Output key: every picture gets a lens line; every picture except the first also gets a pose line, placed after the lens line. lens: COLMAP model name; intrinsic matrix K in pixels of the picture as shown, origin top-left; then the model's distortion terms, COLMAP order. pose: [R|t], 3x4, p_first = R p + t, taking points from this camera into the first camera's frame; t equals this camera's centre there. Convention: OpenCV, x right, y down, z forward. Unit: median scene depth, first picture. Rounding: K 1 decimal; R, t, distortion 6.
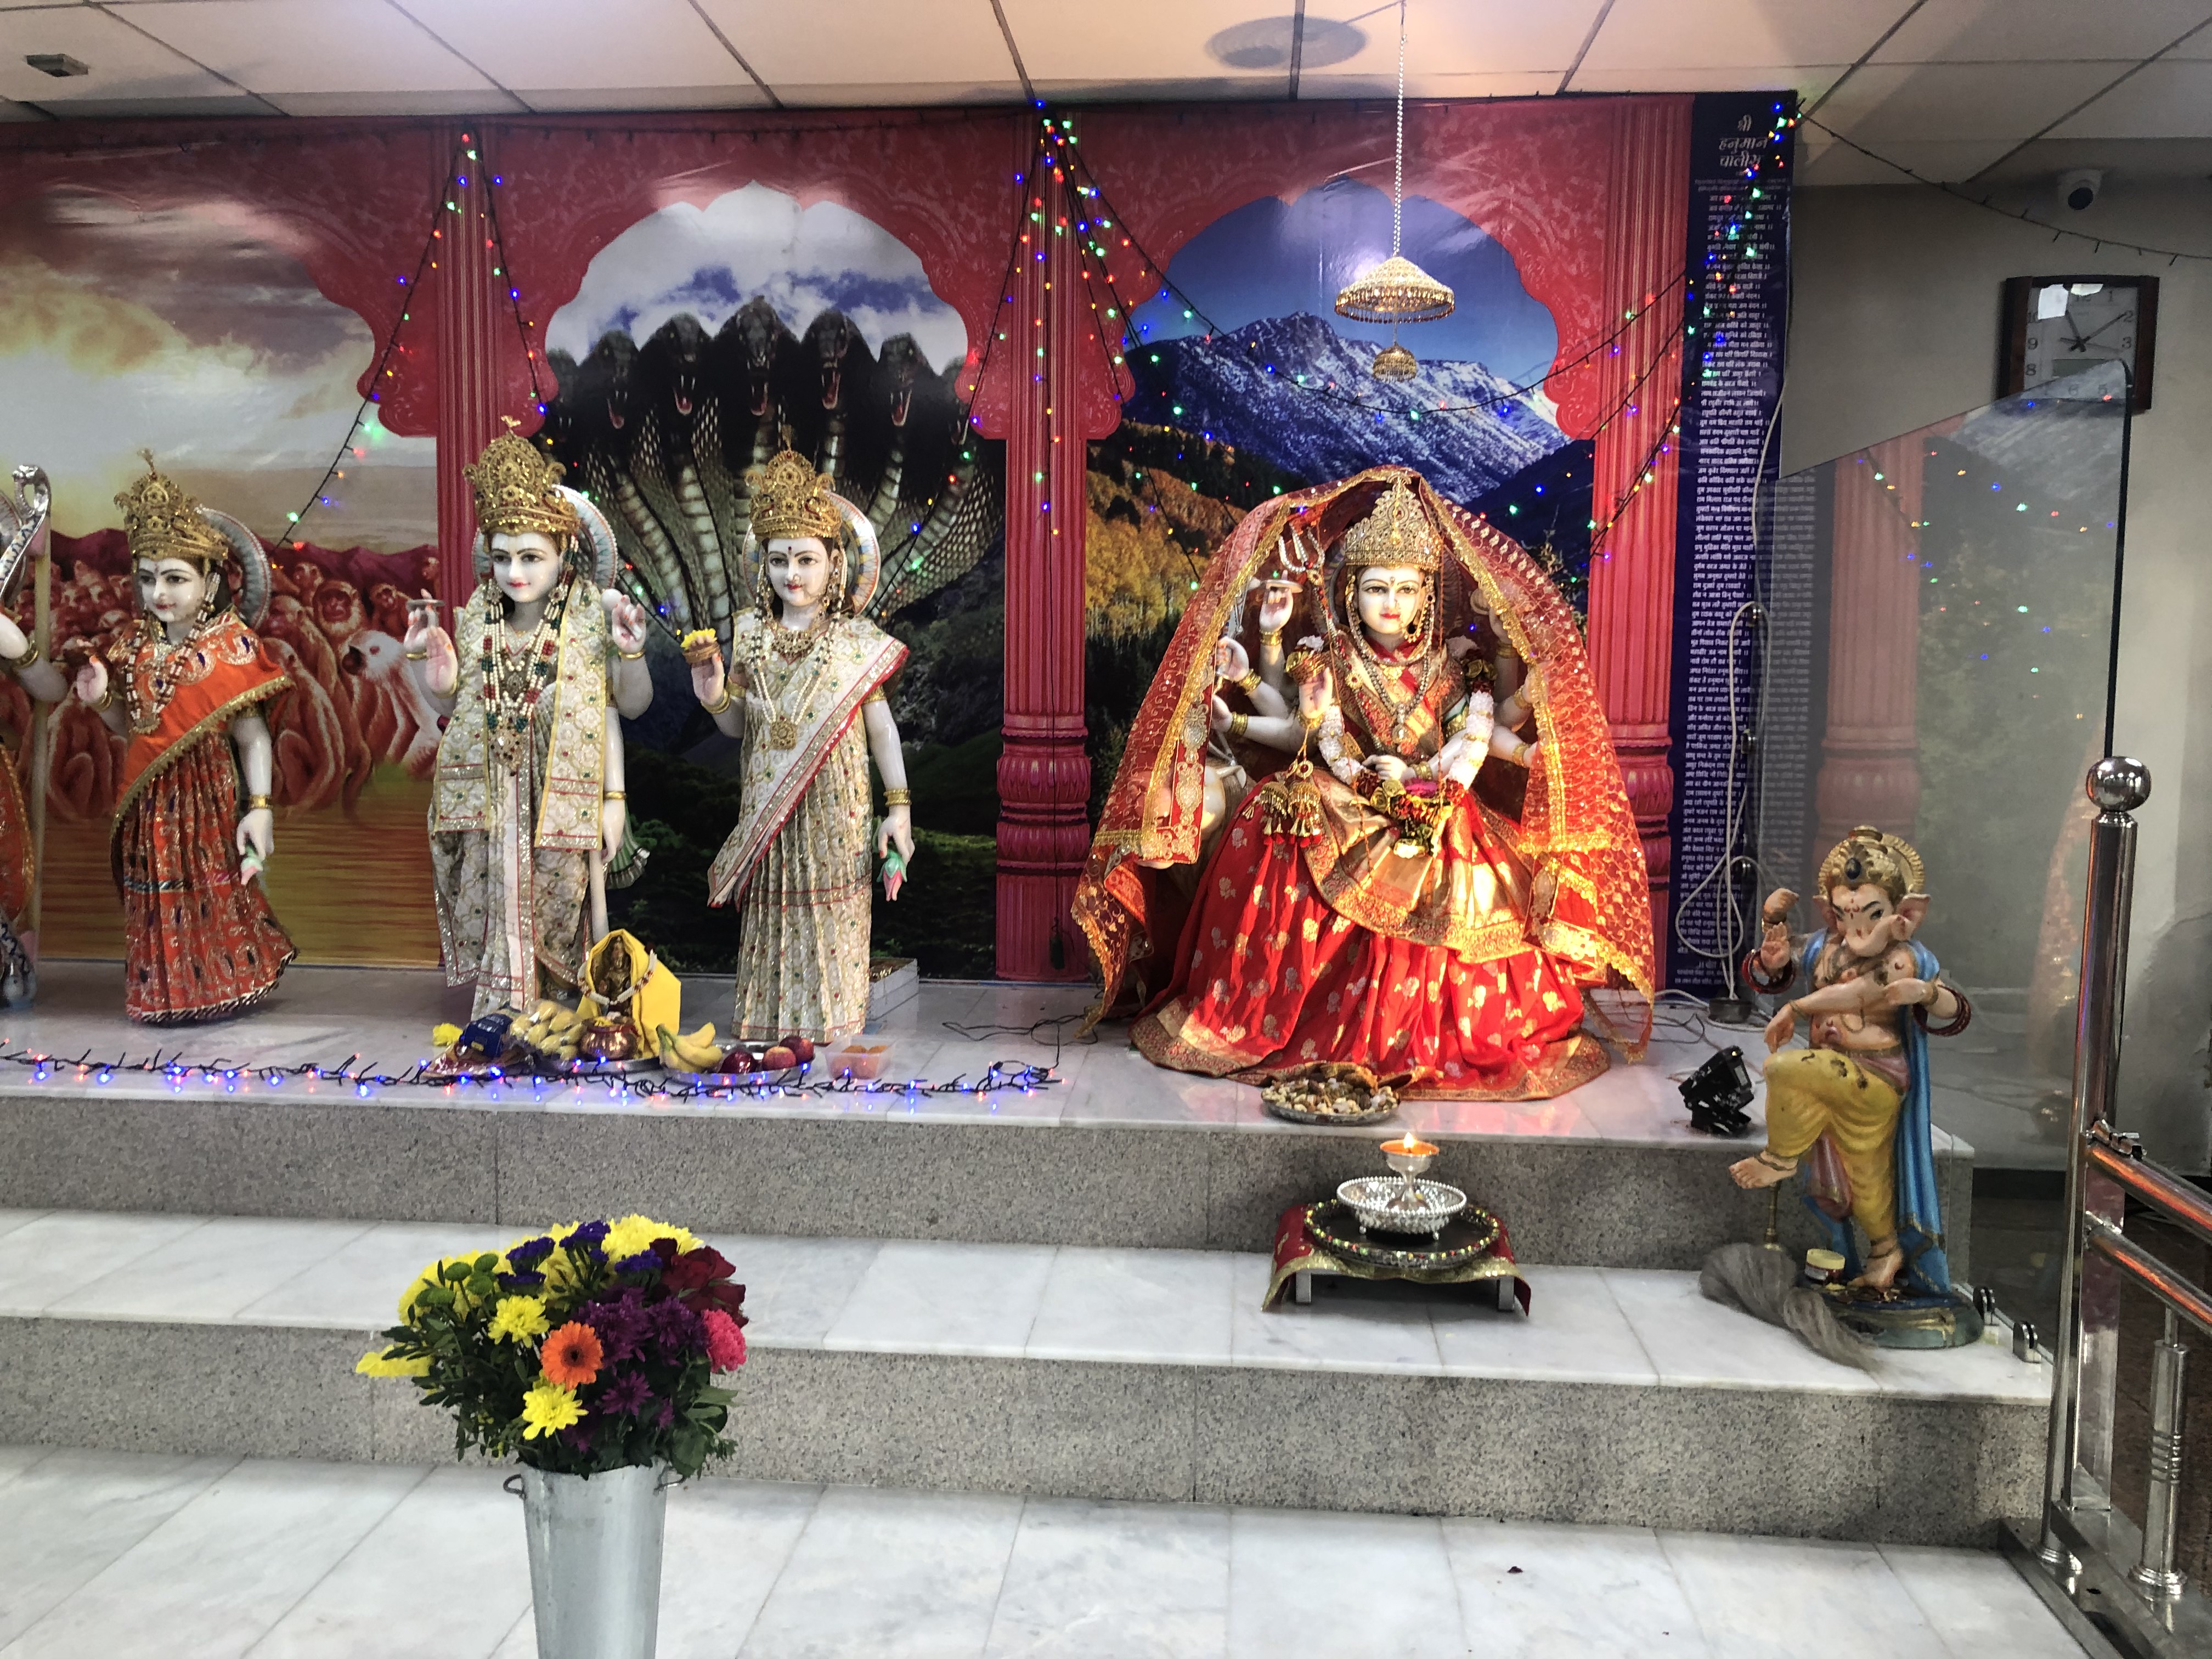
lens RADIAL K [[1813.0, 0, 1114.8], [0, 1813.0, 842.3], [0, 0, 1]] dist [0.010308, -0.054415]
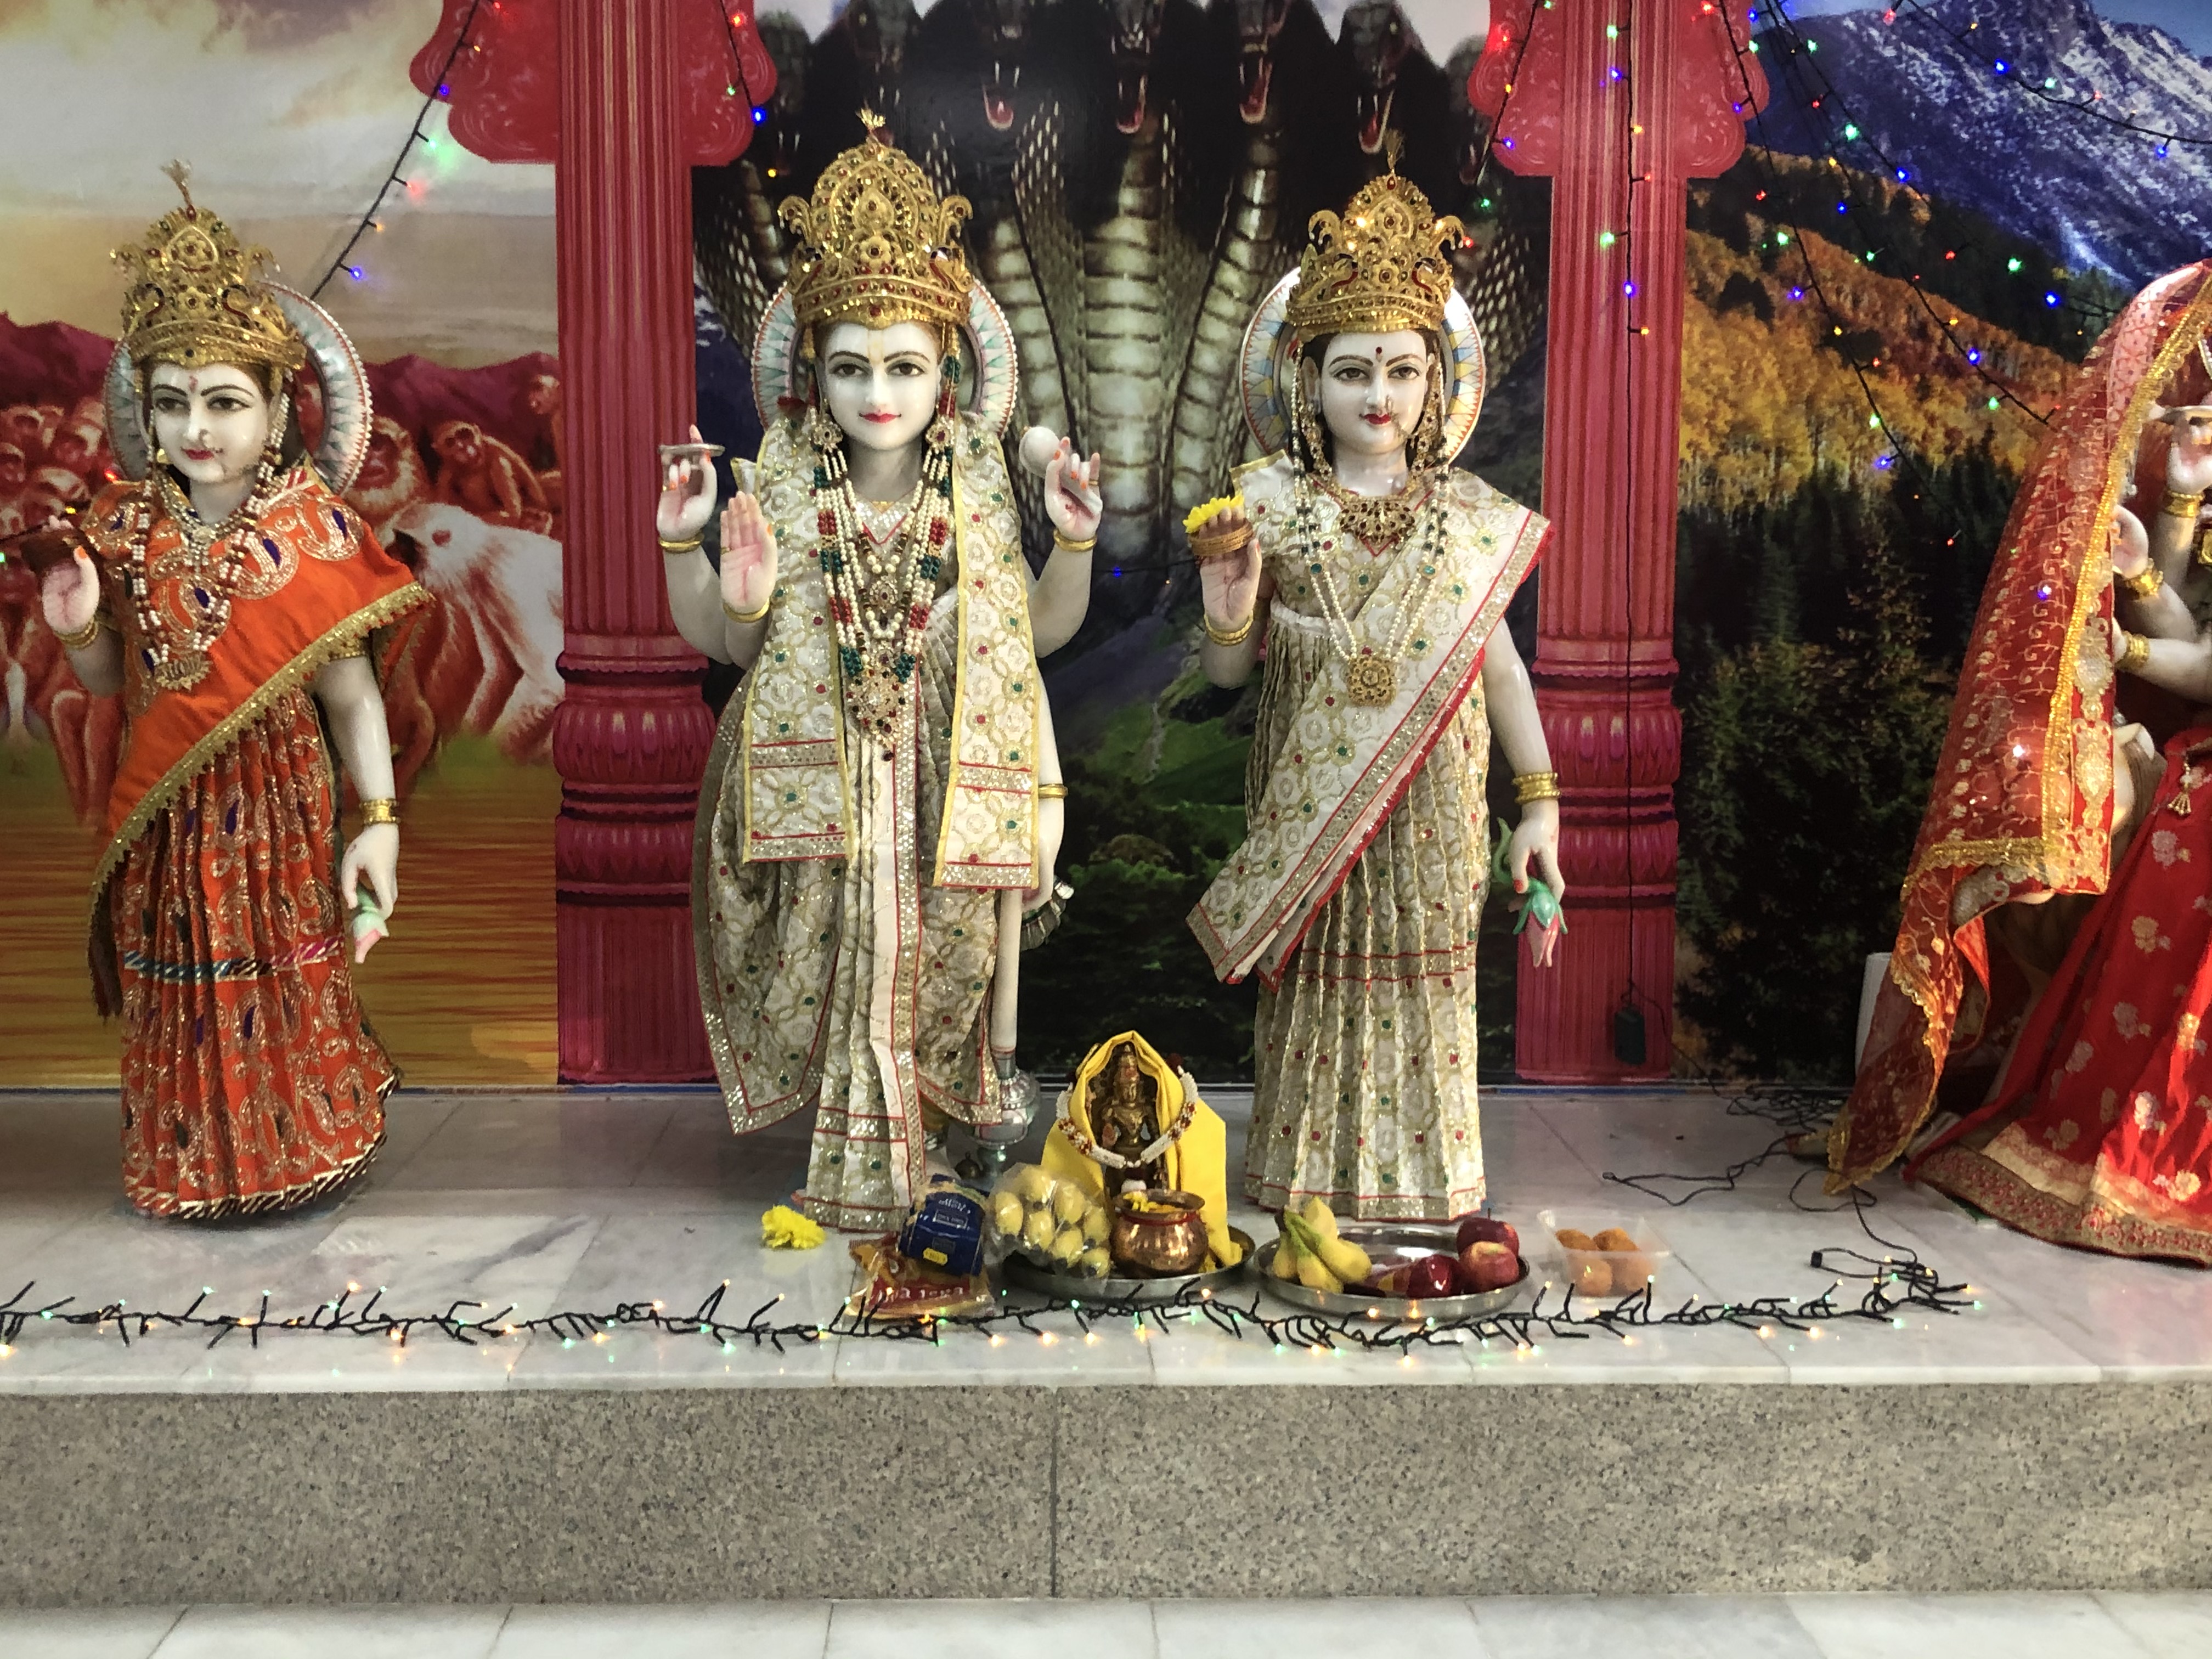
lens RADIAL K [[2527.0, 0, 1110.0], [0, 2527.0, 842.0], [0, 0, 1]] dist [0.025152, 0.000000]
pose [[0.994315, -0.017573, 0.105022, -0.338758], [0.016292, 0.999782, 0.013047, -0.019731], [-0.105228, -0.011262, 0.994384, 0.213444]]
